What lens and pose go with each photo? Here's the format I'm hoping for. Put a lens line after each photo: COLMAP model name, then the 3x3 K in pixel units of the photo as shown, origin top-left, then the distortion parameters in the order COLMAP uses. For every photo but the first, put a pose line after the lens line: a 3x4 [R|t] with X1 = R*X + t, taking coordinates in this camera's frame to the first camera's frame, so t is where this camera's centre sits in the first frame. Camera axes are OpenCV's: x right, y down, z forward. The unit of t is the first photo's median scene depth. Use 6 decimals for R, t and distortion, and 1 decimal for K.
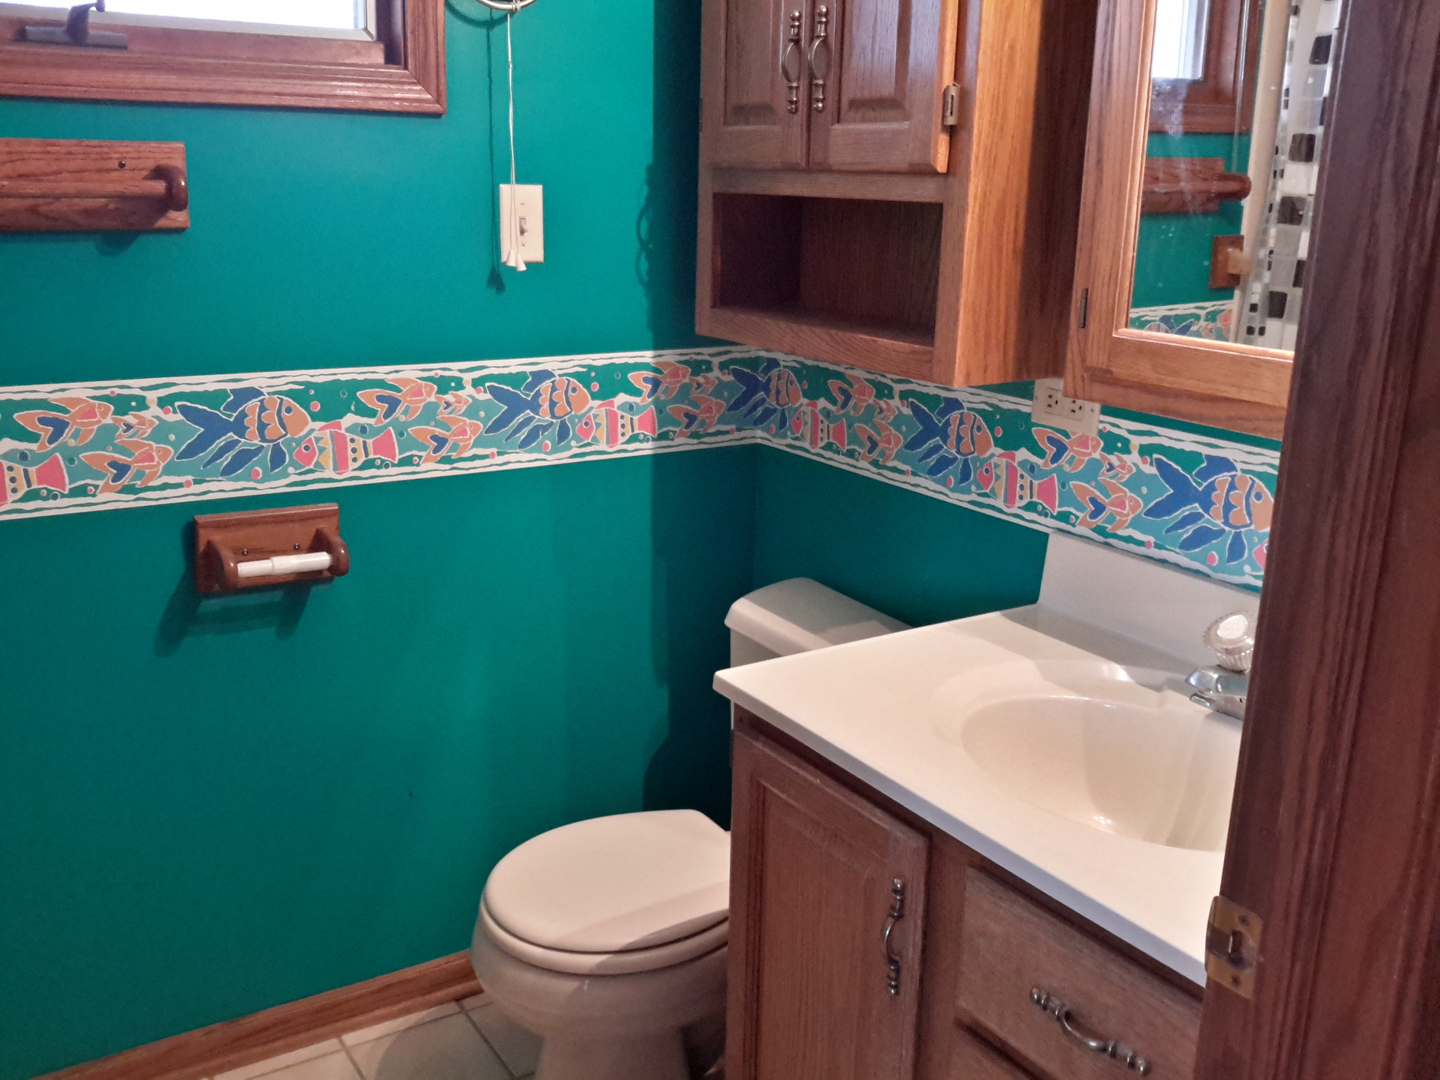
lens RADIAL K [[1326.0, 0, 698.1], [0, 1326.0, 536.9], [0, 0, 1]] dist [0.172295, -0.524108]
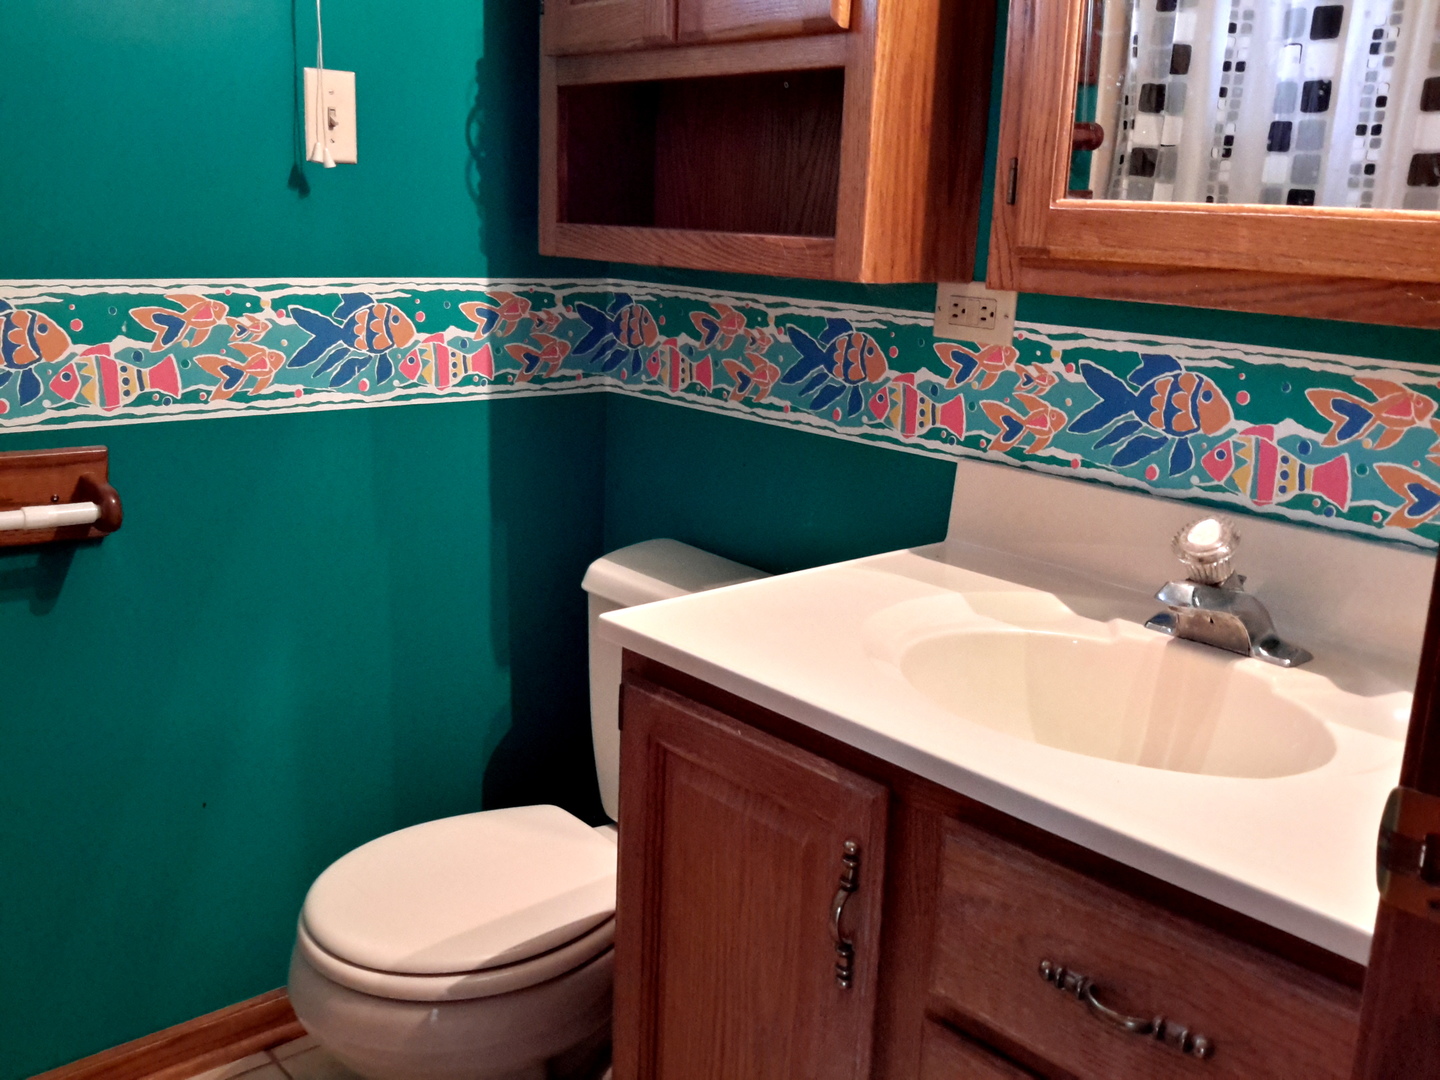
lens RADIAL K [[1326.0, 0, 698.1], [0, 1326.0, 536.9], [0, 0, 1]] dist [0.172295, -0.524108]
pose [[0.988143, -0.021541, 0.152021, -0.040107], [0.025103, 0.999453, -0.021549, 0.058677], [-0.151473, 0.025110, 0.988142, 0.144698]]
